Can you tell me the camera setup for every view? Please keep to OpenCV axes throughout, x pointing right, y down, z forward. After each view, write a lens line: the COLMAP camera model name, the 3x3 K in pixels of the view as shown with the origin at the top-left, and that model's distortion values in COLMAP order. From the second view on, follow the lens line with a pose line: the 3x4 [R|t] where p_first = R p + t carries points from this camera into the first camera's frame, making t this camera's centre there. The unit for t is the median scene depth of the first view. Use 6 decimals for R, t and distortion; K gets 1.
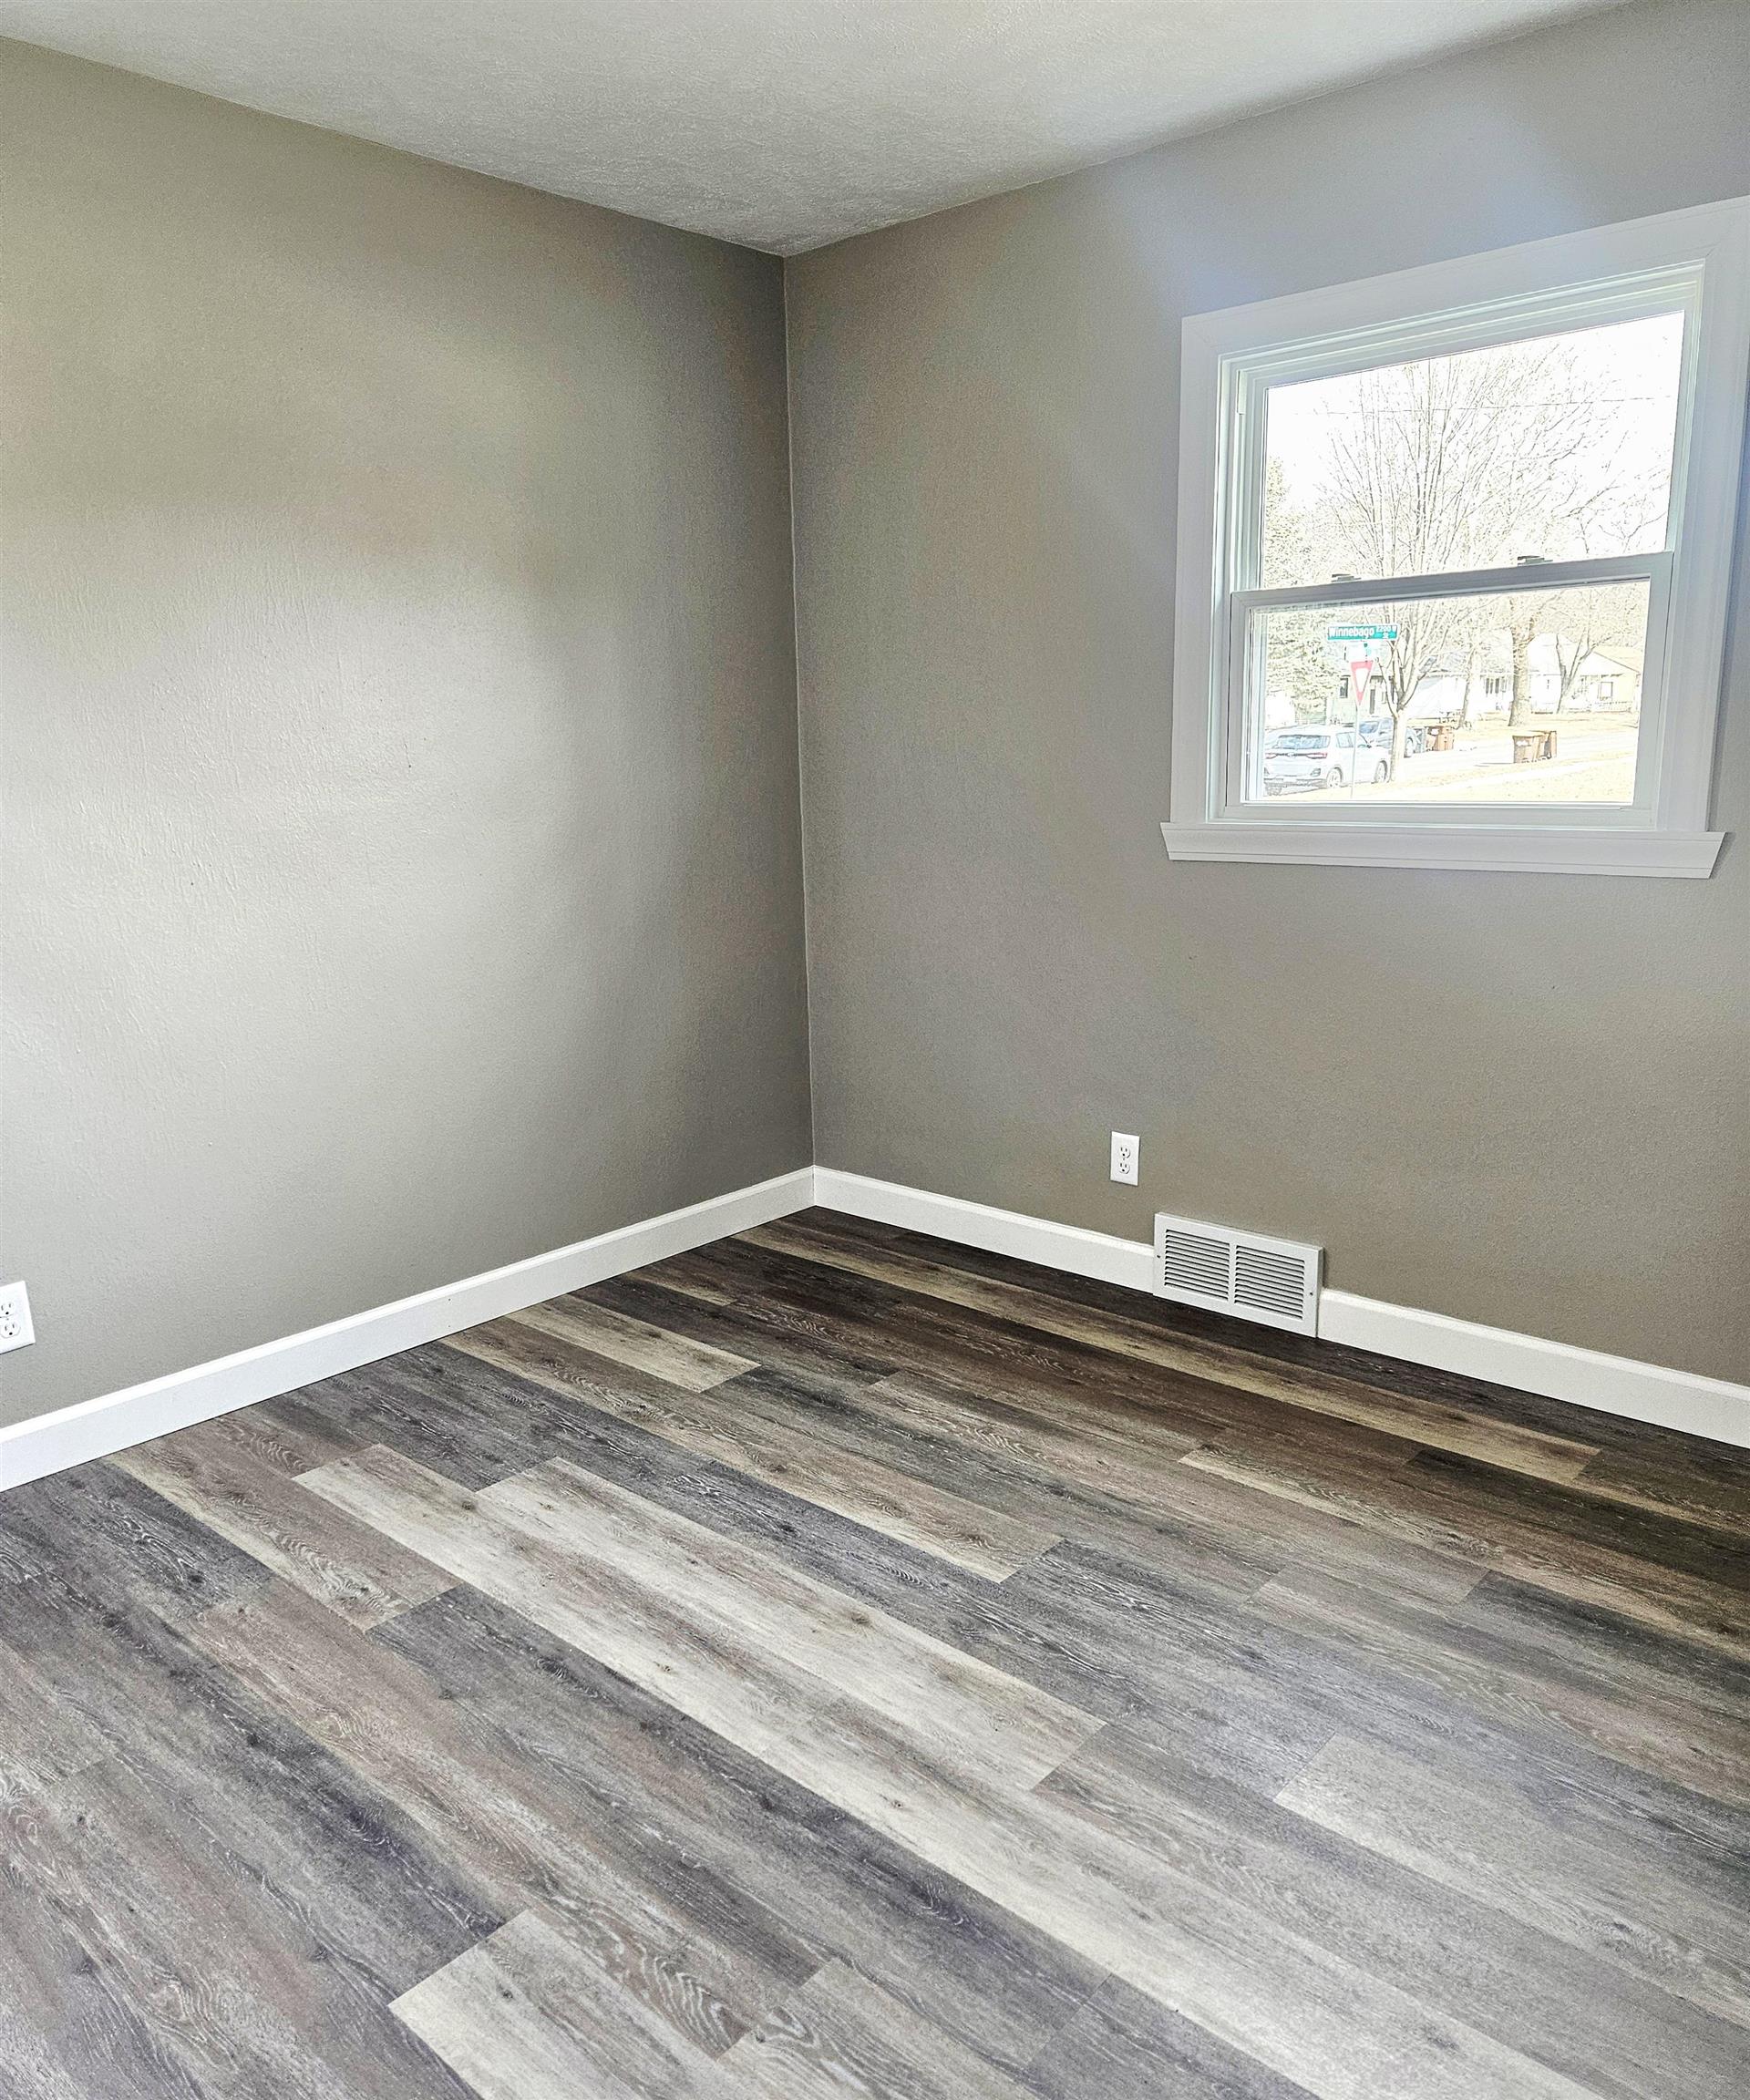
lens RADIAL K [[1563.0, 0, 914.4], [0, 1563.0, 1100.9], [0, 0, 1]] dist [0.074026, -0.071151]
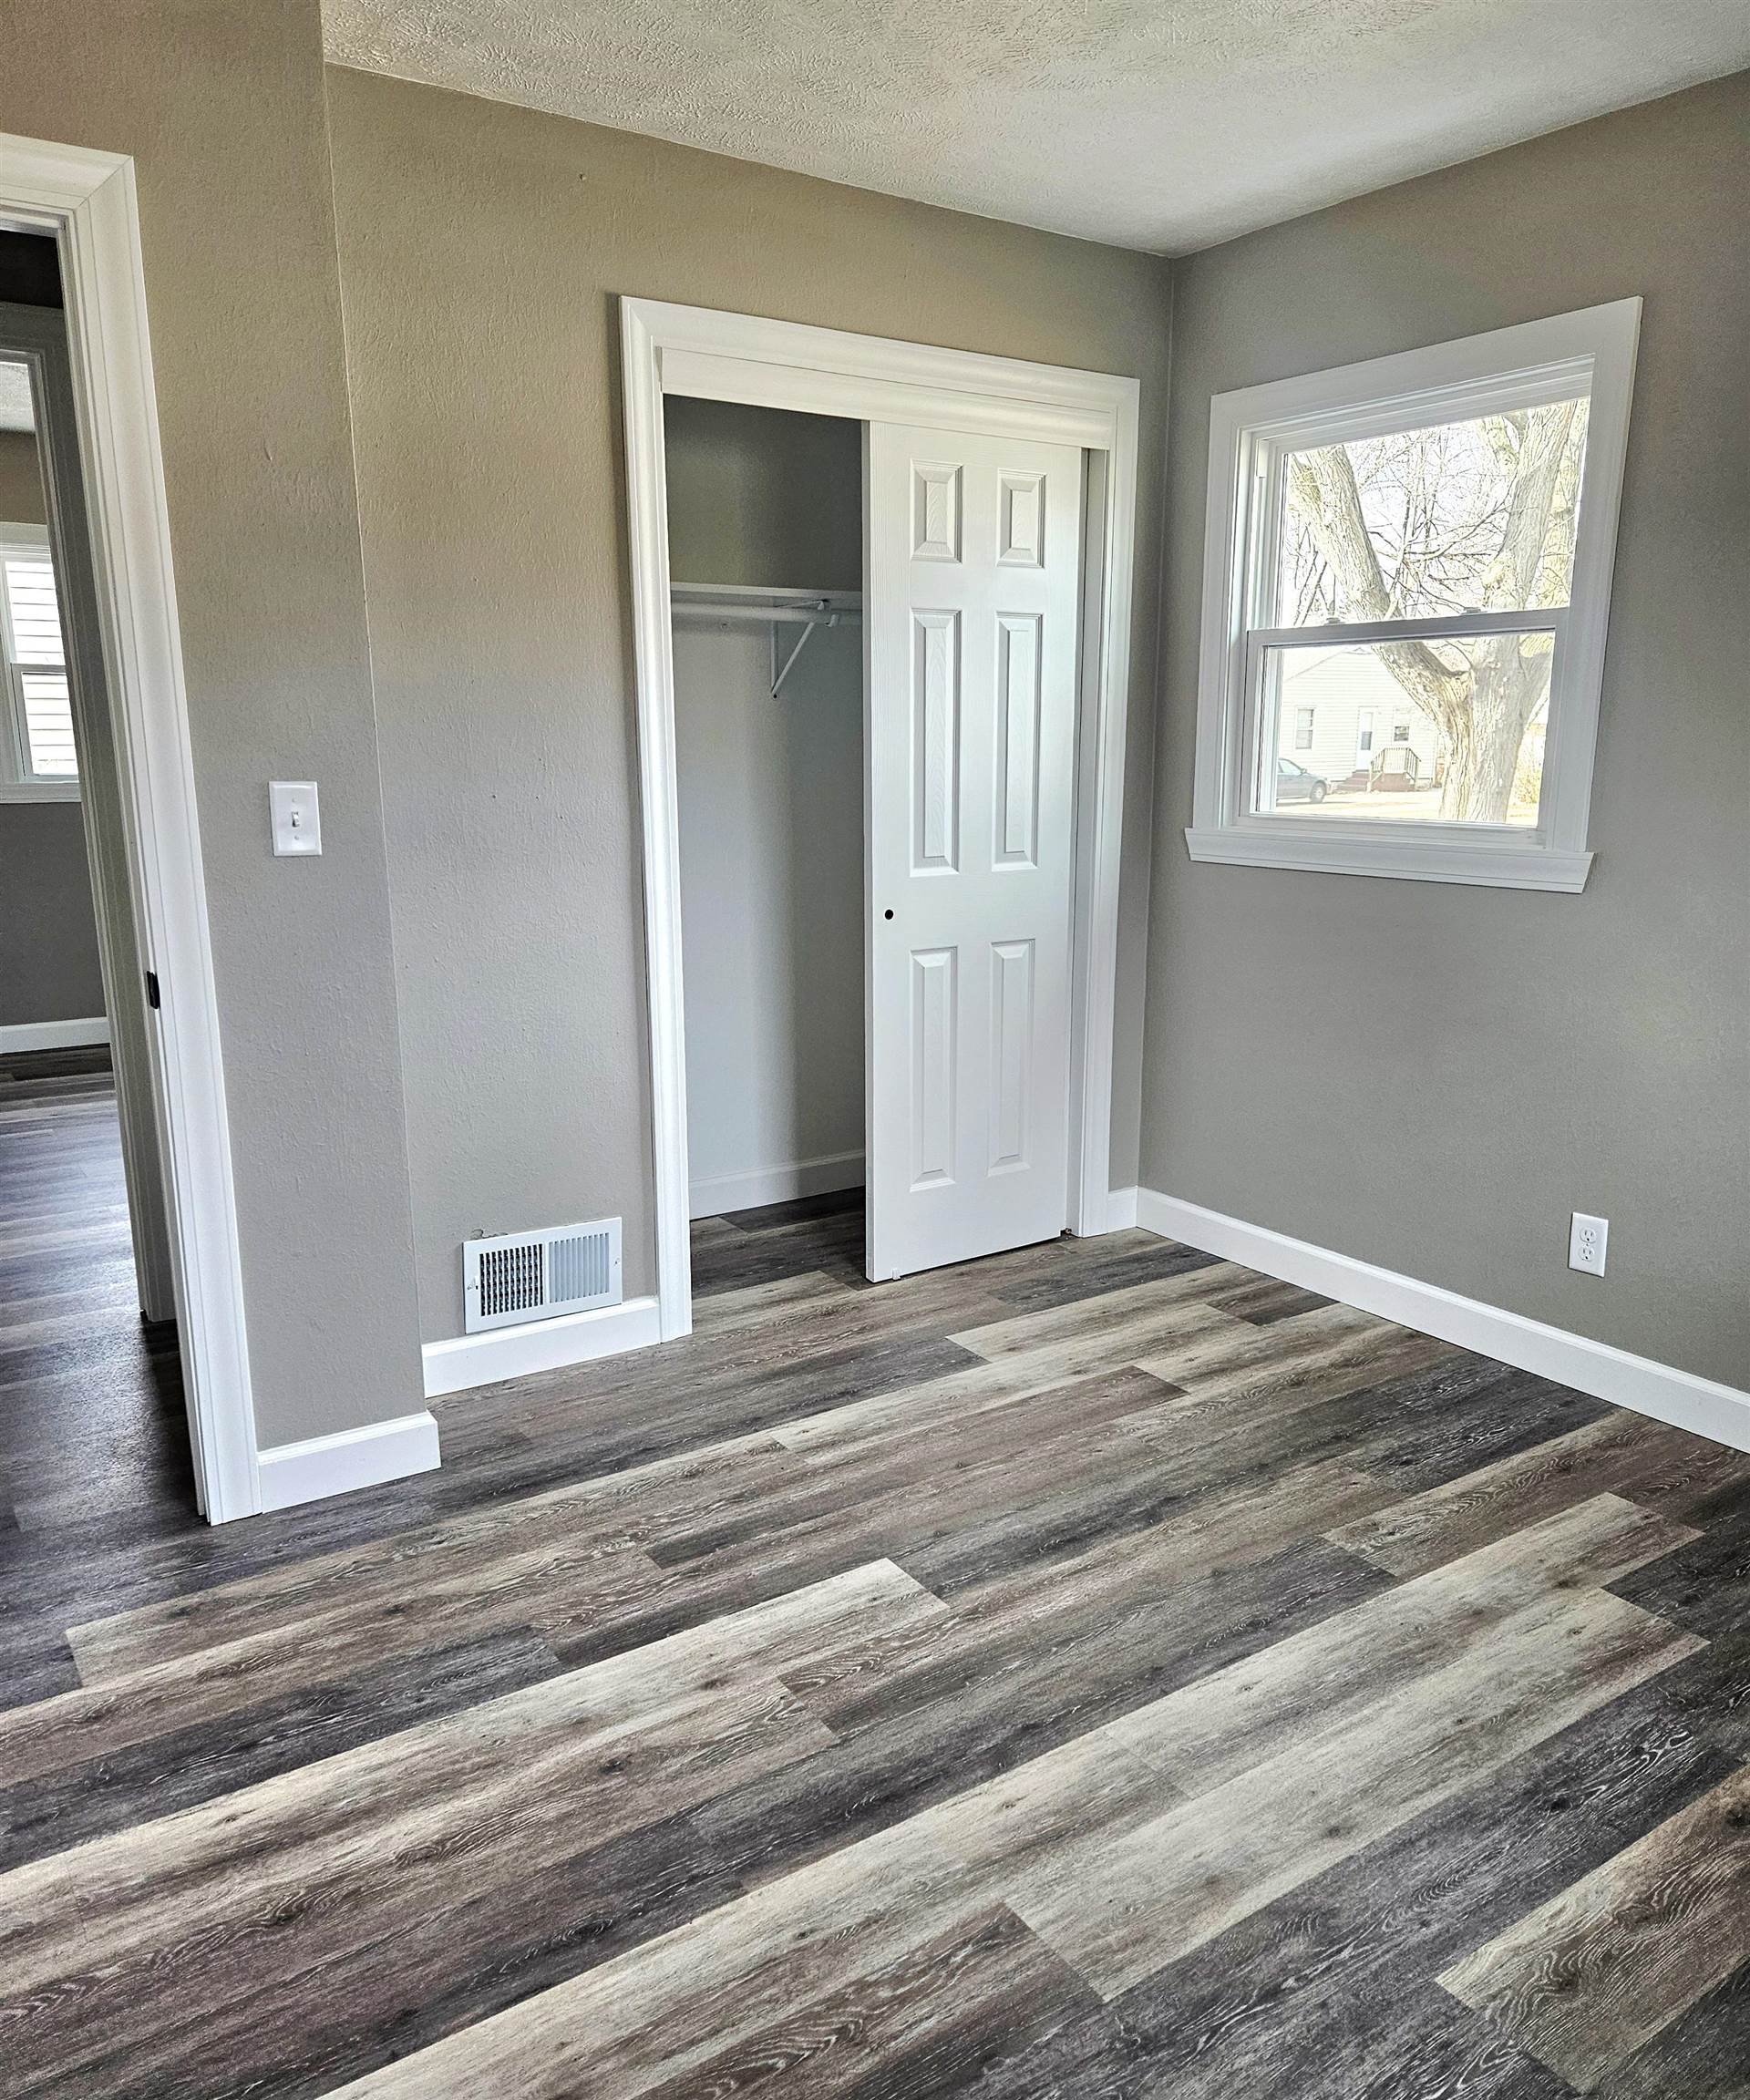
lens RADIAL K [[1563.0, 0, 914.4], [0, 1563.0, 1100.9], [0, 0, 1]] dist [0.074026, -0.071151]
pose [[-0.246134, 0.249842, -0.936481, 0.824100], [-0.224311, 0.925291, 0.305812, -0.279188], [0.942923, 0.285333, -0.171703, 0.933750]]
